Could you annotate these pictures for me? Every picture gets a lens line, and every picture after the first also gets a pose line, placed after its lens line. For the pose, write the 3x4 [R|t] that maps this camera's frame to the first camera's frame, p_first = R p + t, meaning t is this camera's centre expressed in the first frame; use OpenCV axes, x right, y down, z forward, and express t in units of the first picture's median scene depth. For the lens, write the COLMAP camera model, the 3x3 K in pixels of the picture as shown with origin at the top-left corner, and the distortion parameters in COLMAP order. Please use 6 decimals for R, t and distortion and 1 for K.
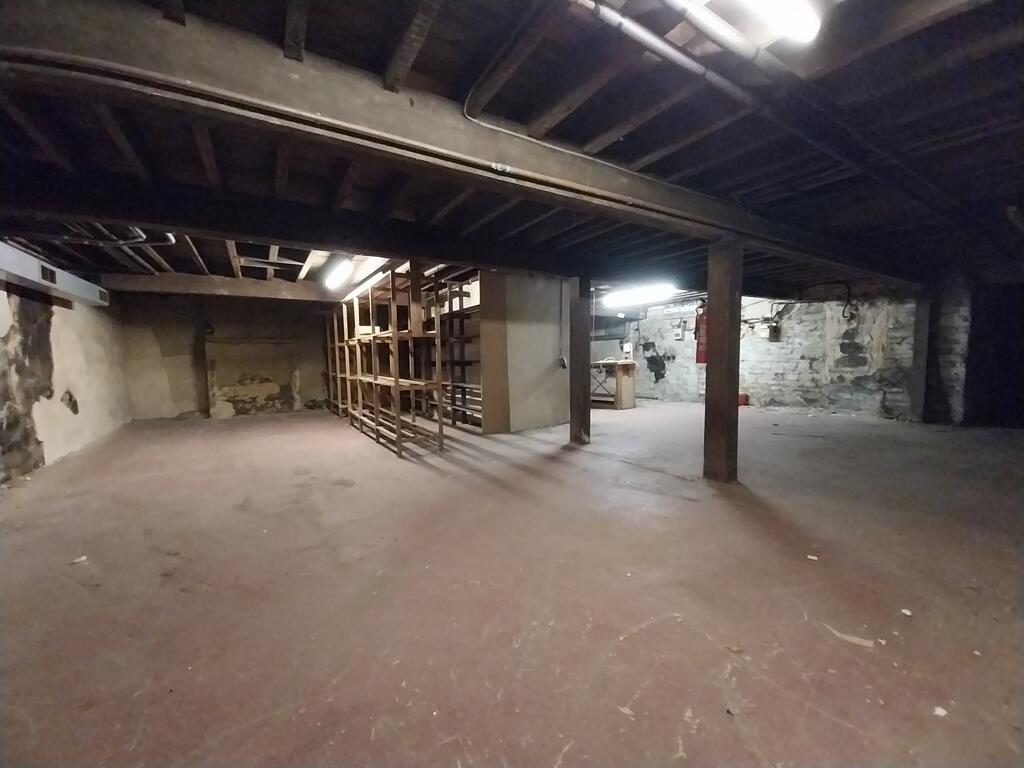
lens RADIAL K [[407.4, 0, 511.9], [0, 407.4, 386.2], [0, 0, 1]] dist [-0.000528, -0.002679]
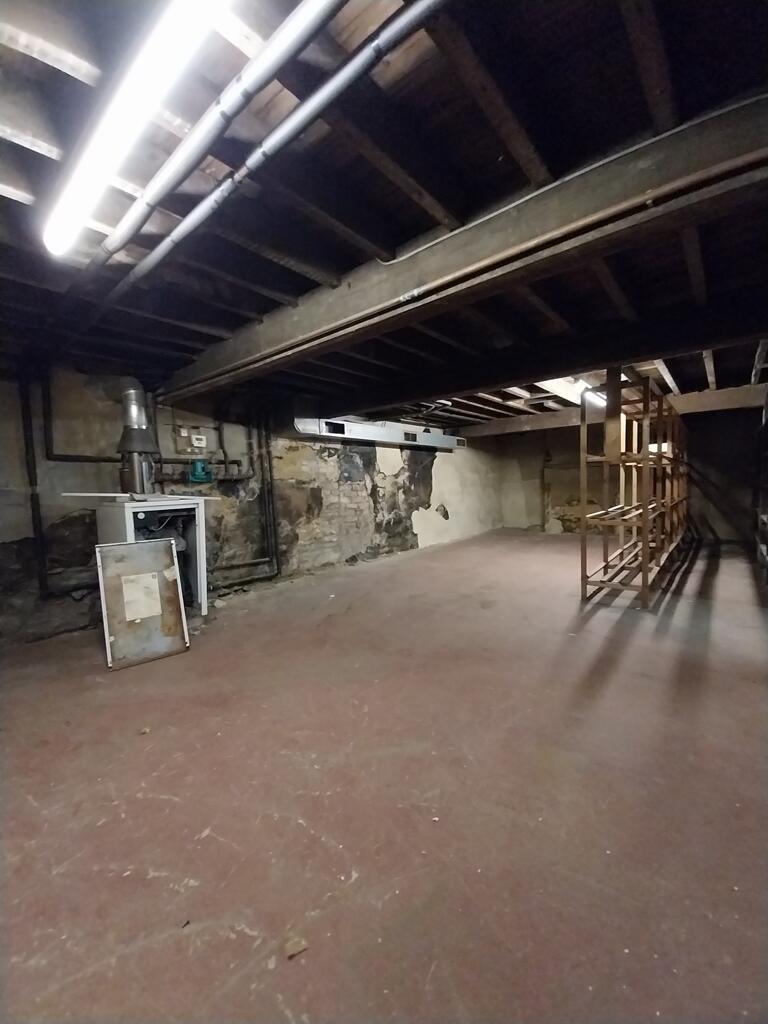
lens RADIAL K [[407.4, 0, 384.0], [0, 407.4, 512.9], [0, 0, 1]] dist [-0.000528, -0.002679]
pose [[0.312198, 0.070188, -0.947421, 0.442480], [-0.045893, 0.997217, 0.058754, -0.048855], [0.948908, 0.025137, 0.314551, 0.340036]]
